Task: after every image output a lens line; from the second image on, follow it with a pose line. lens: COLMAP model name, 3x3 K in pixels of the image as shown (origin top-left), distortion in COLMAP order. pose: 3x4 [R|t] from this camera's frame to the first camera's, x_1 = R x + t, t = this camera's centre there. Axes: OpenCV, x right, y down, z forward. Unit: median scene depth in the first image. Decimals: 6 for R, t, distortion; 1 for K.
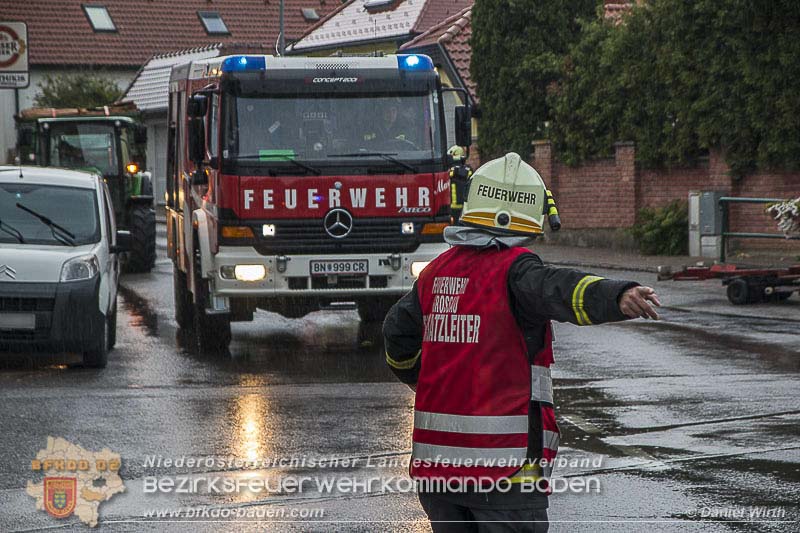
lens RADIAL K [[2449.2, 0, 401.0], [0, 2449.2, 266.9], [0, 0, 1]] dist [0.227127, 0.000000]
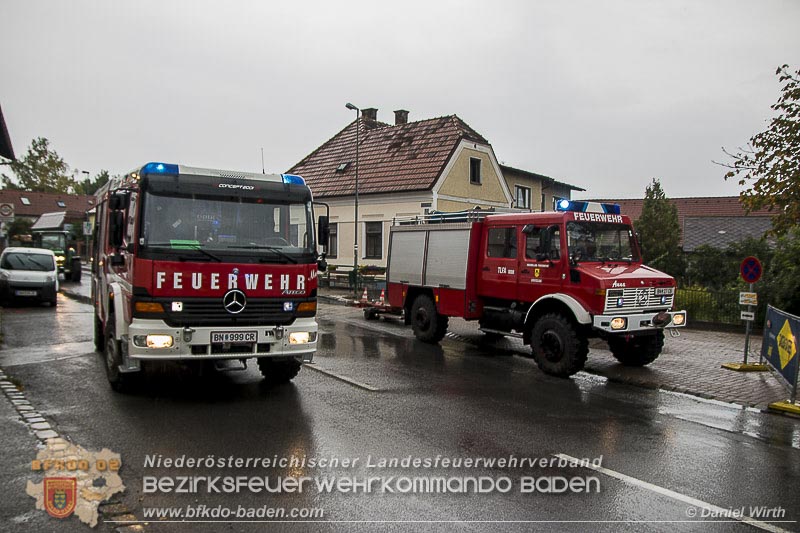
lens RADIAL K [[672.8, 0, 426.1], [0, 672.8, 277.2], [0, 0, 1]] dist [-0.142095, 0.135524]
pose [[0.931273, 0.036707, 0.362469, -0.057840], [-0.031303, 0.999294, -0.020774, -0.026185], [-0.362975, 0.008000, 0.931764, 0.650212]]
